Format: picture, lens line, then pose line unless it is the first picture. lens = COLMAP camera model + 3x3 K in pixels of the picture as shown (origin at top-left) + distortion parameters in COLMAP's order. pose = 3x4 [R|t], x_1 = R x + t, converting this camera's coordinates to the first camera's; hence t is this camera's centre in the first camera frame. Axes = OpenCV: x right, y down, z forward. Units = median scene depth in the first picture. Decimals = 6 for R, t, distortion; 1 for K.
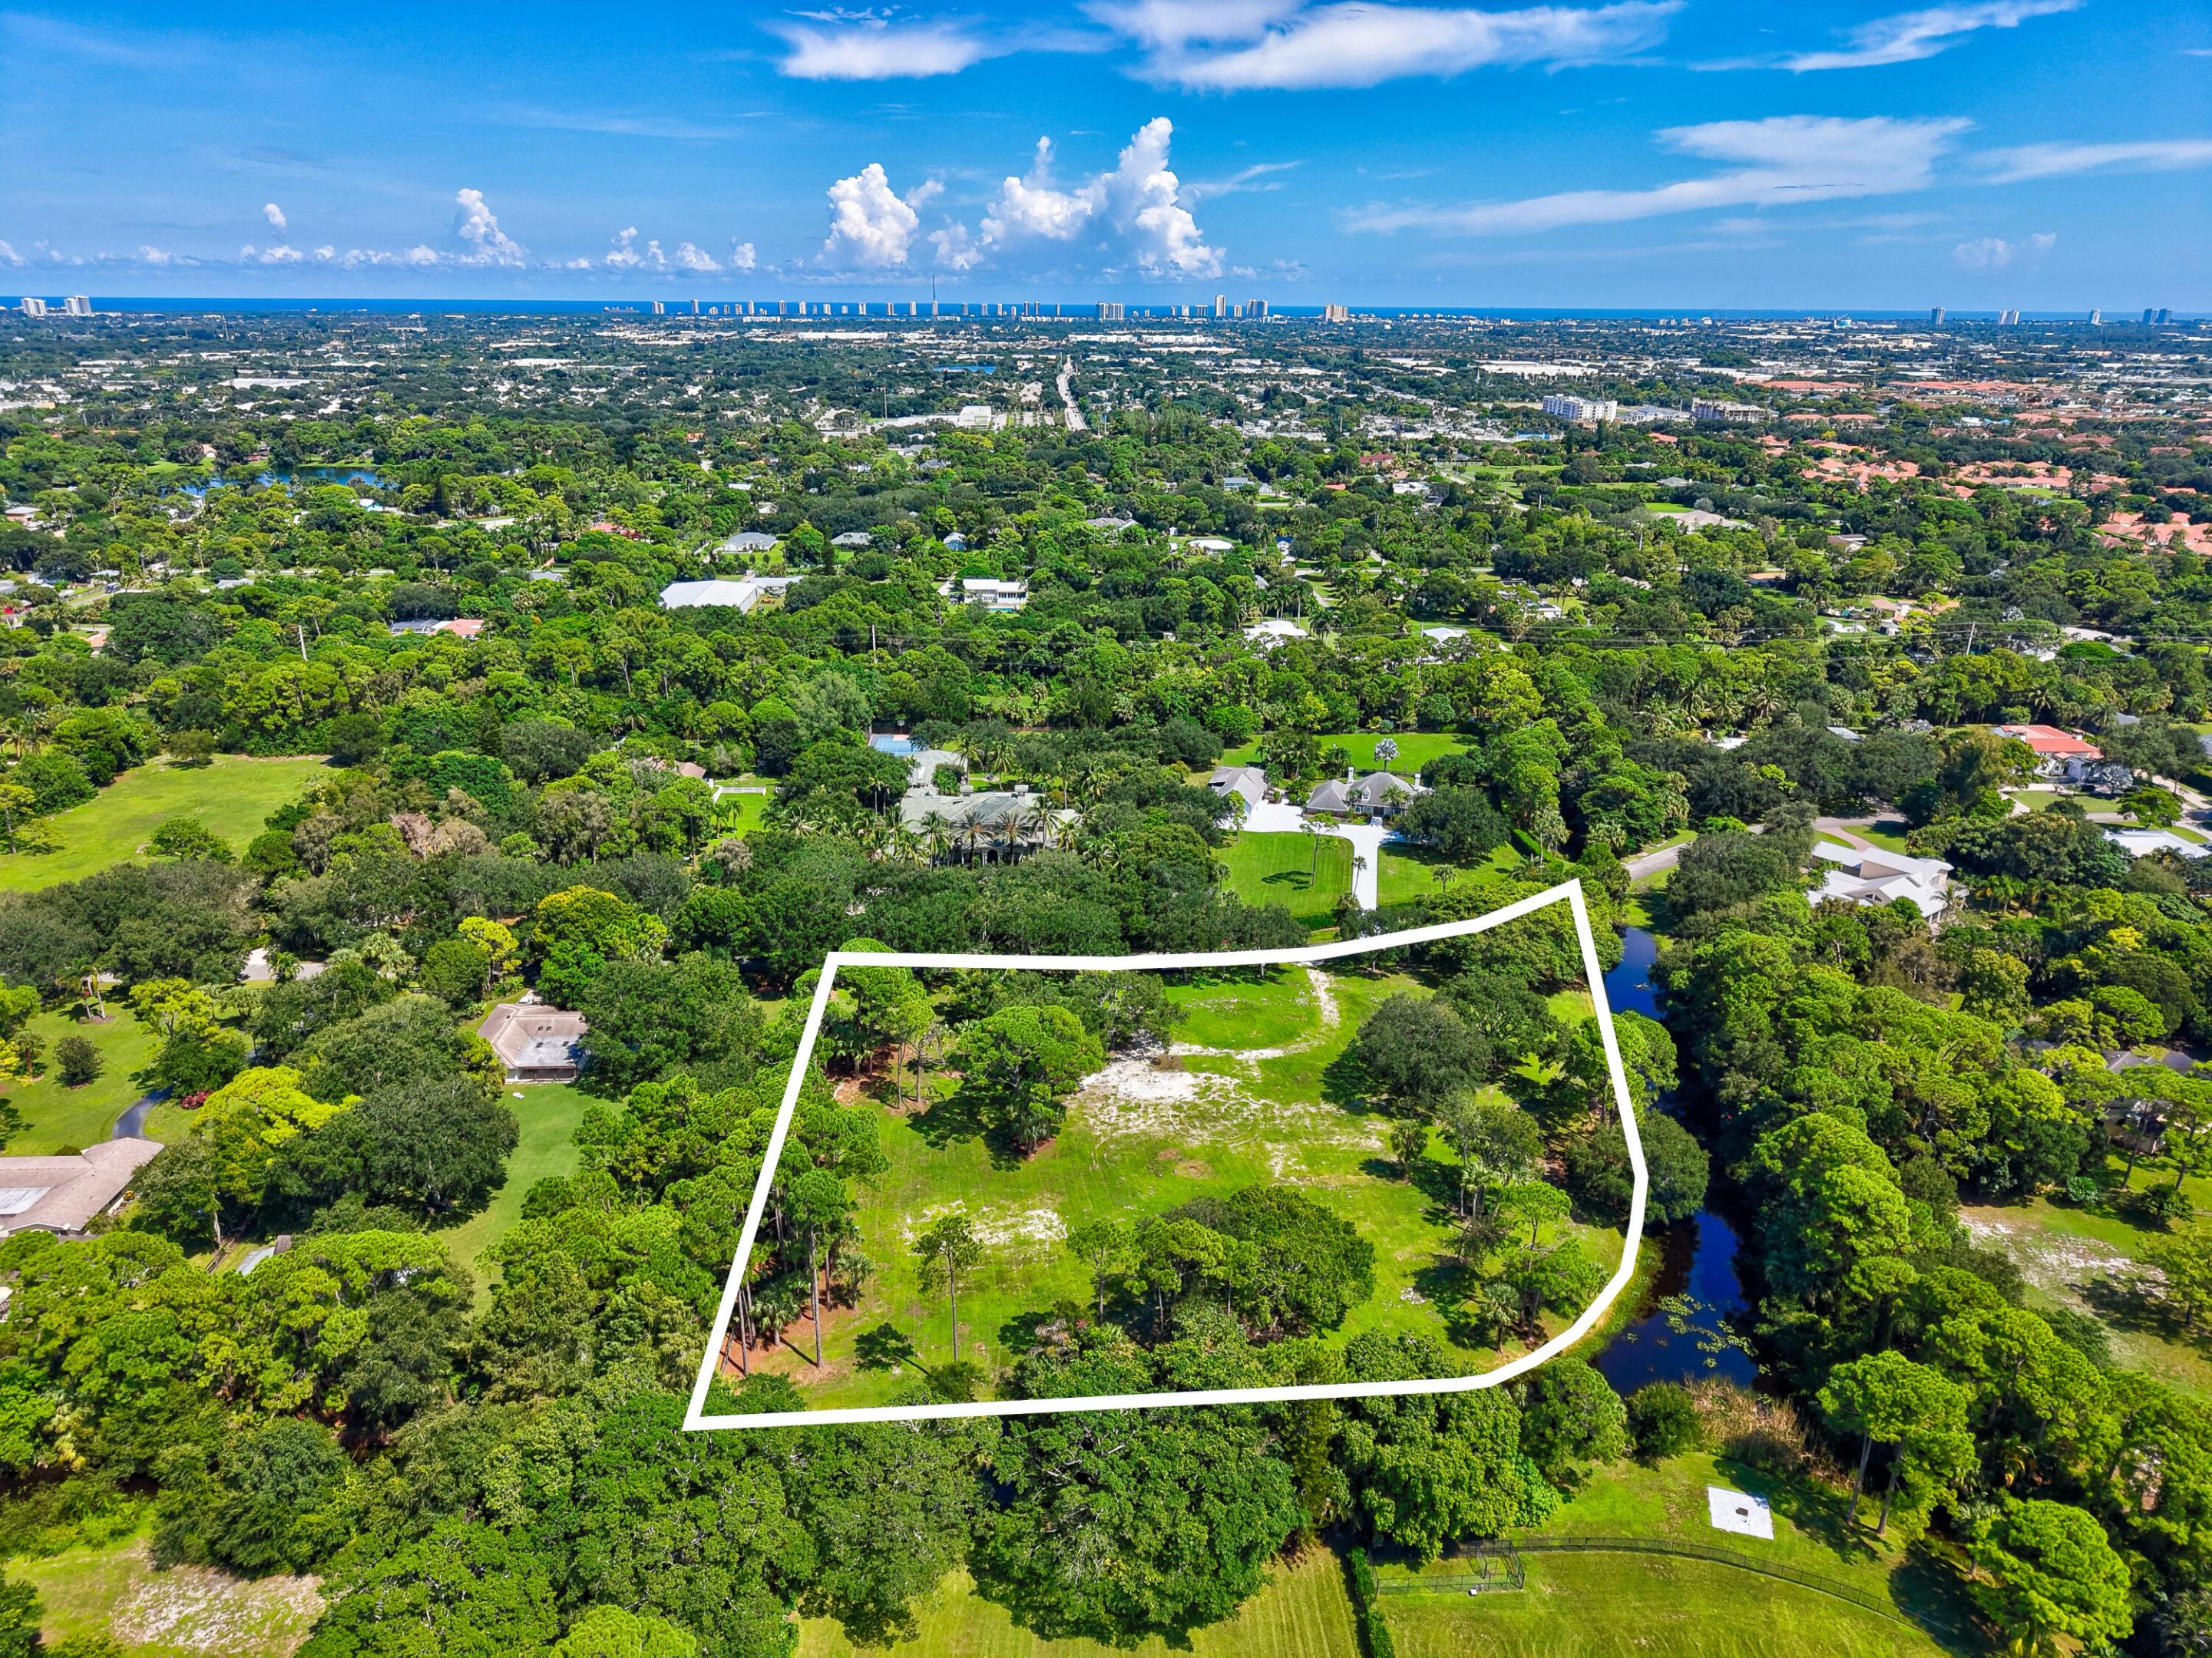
lens RADIAL K [[1478.2, 0, 1097.7], [0, 1478.2, 818.9], [0, 0, 1]] dist [0.026872, -0.022757]
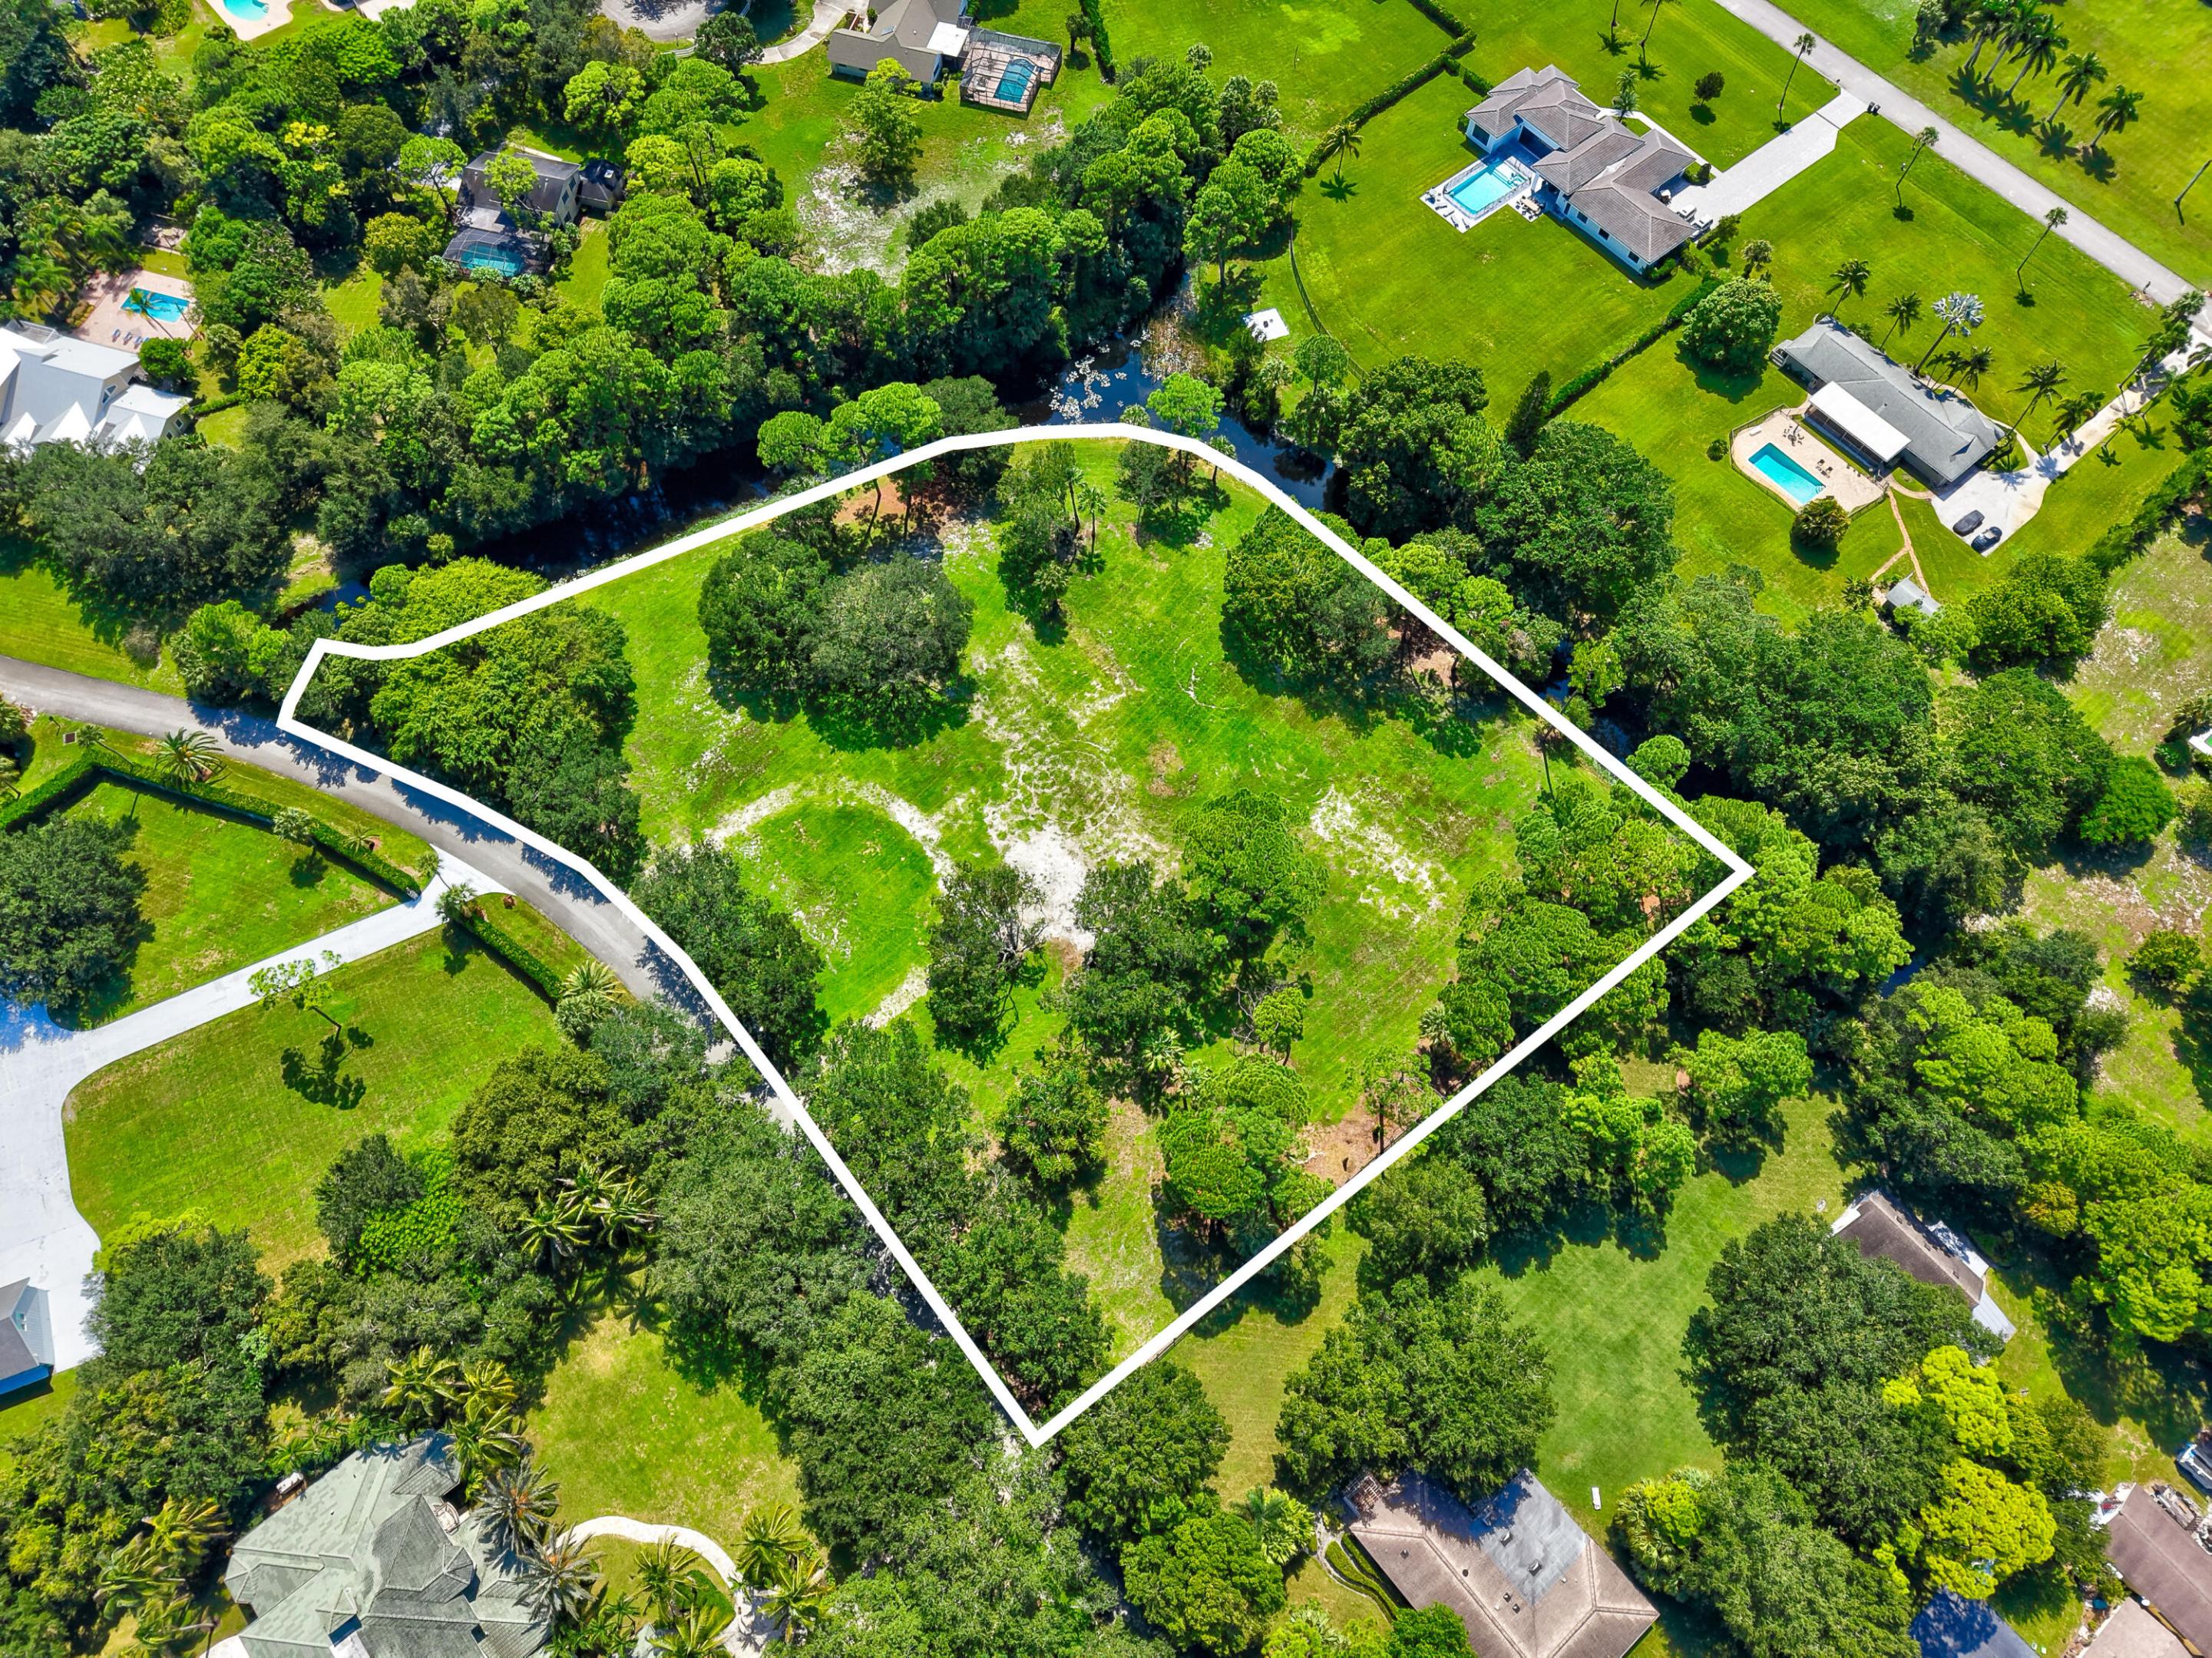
lens RADIAL K [[1478.2, 0, 1101.1], [0, 1478.2, 825.5], [0, 0, 1]] dist [0.026872, -0.022757]
pose [[-0.605222, -0.729892, 0.317748, -0.229805], [0.240120, 0.213178, 0.947047, -0.626821], [-0.758978, 0.649472, 0.046241, 0.923762]]
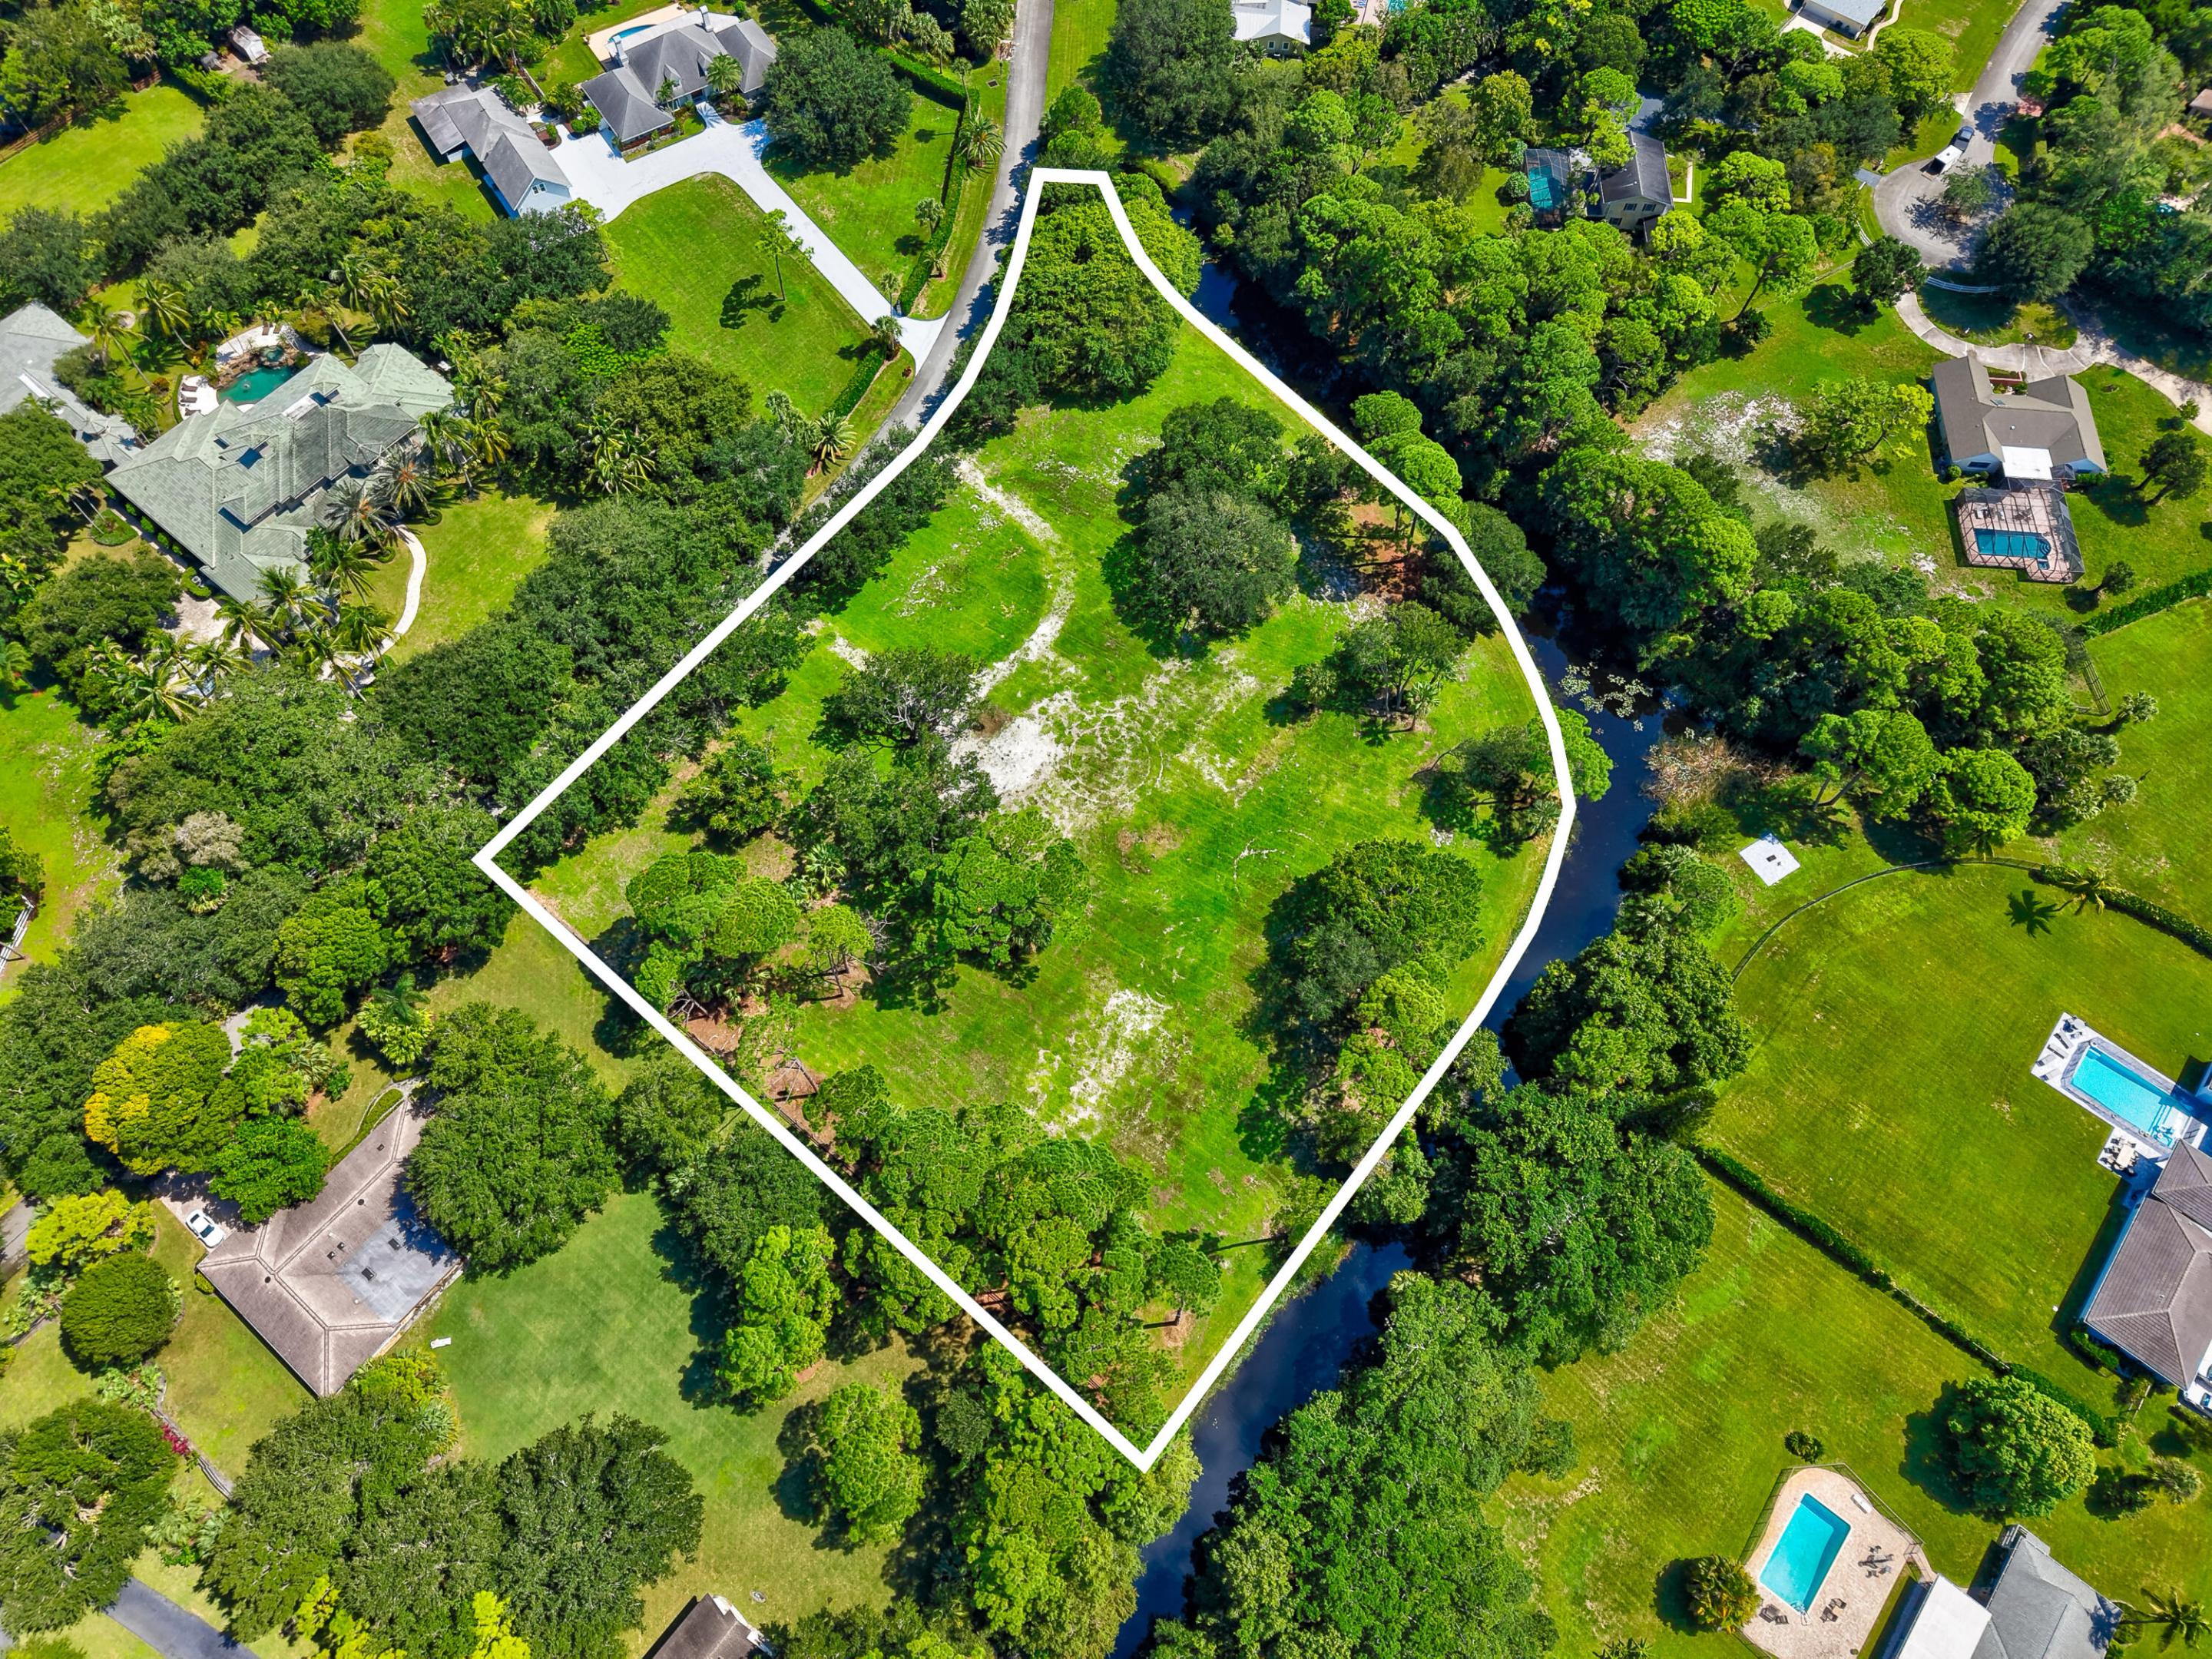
lens RADIAL K [[1478.4, 0, 1104.9], [0, 1478.4, 827.9], [0, 0, 1]] dist [0.026872, -0.022757]
pose [[0.664119, -0.670175, 0.331378, -0.241264], [0.236606, 0.608862, 0.757169, -0.442083], [-0.709199, -0.424444, 0.562925, 0.455876]]
